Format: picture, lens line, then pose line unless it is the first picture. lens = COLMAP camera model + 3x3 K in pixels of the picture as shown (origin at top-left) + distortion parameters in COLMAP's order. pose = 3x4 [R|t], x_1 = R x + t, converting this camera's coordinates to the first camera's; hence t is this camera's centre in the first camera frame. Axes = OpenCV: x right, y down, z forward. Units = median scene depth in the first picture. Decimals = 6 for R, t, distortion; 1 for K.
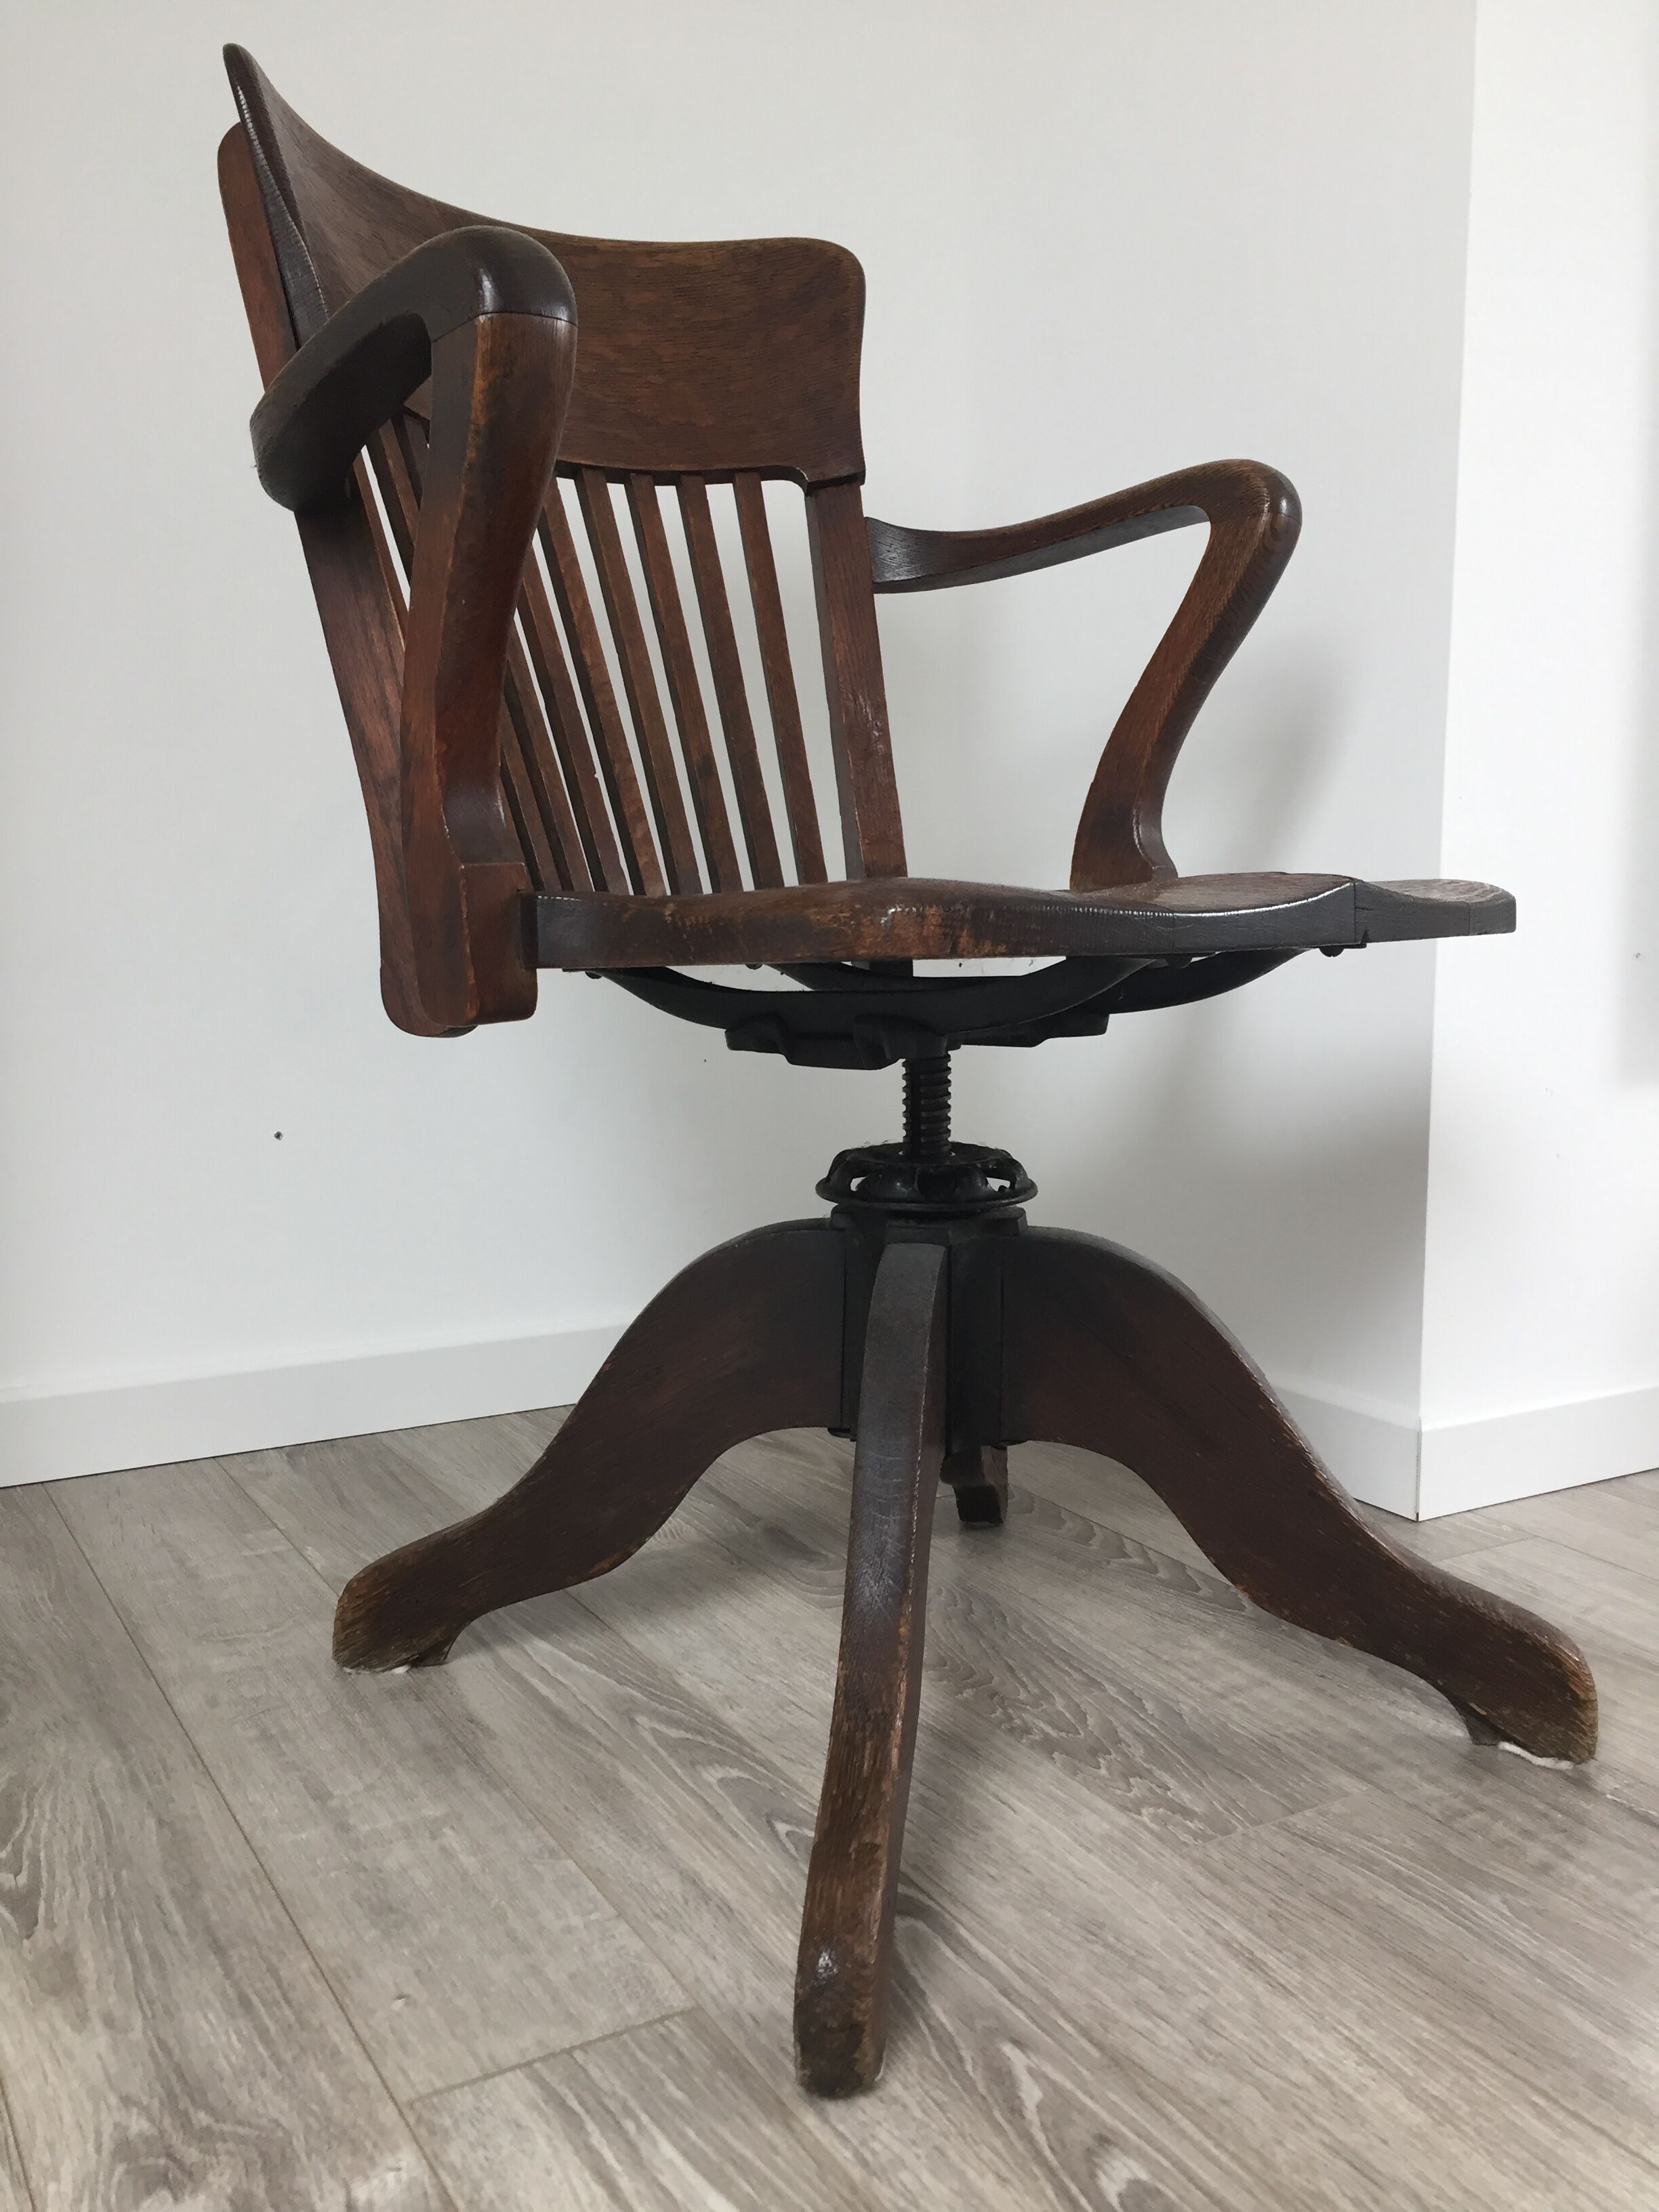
lens RADIAL K [[1883.5, 0, 854.6], [0, 1883.5, 1118.9], [0, 0, 1]] dist [0.096779, -0.144441]
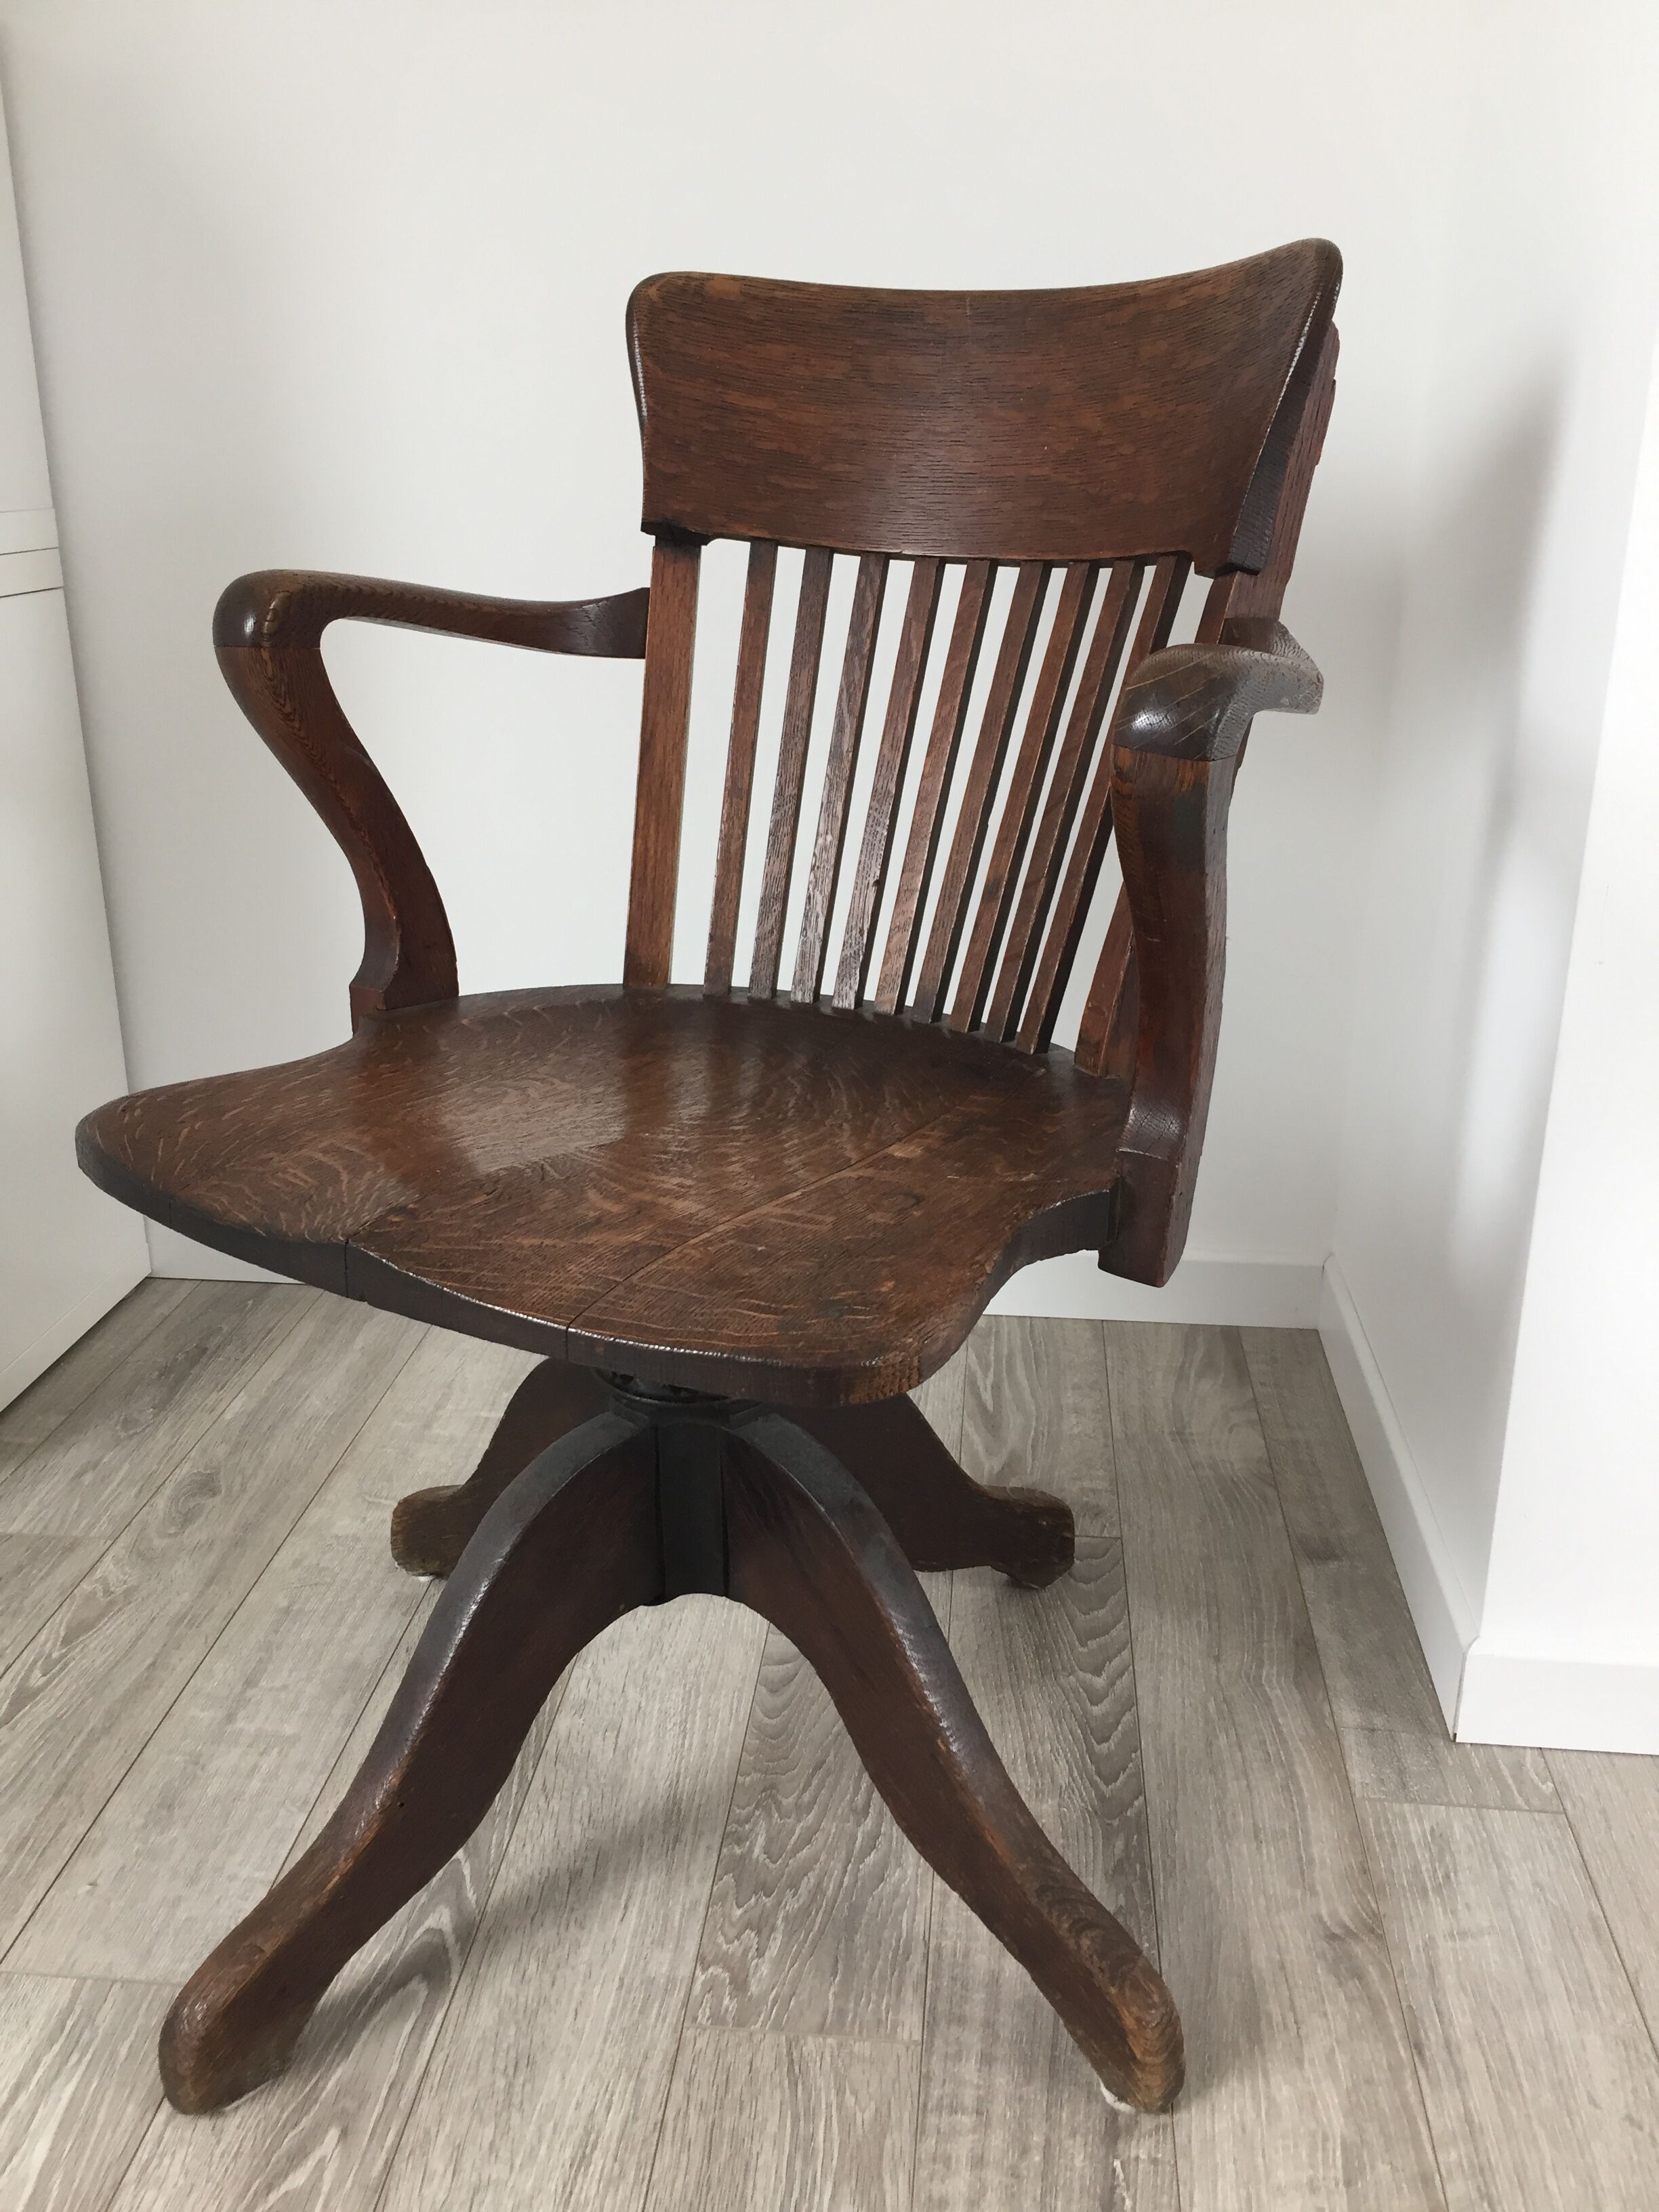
lens RADIAL K [[1907.5, 0, 846.8], [0, 1907.5, 1108.9], [0, 0, 1]] dist [0.079398, -0.113006]
pose [[0.809090, 0.195354, -0.554266, 0.840177], [-0.071776, 0.968921, 0.236727, -0.442898], [0.583286, -0.151751, 0.797966, 0.263848]]
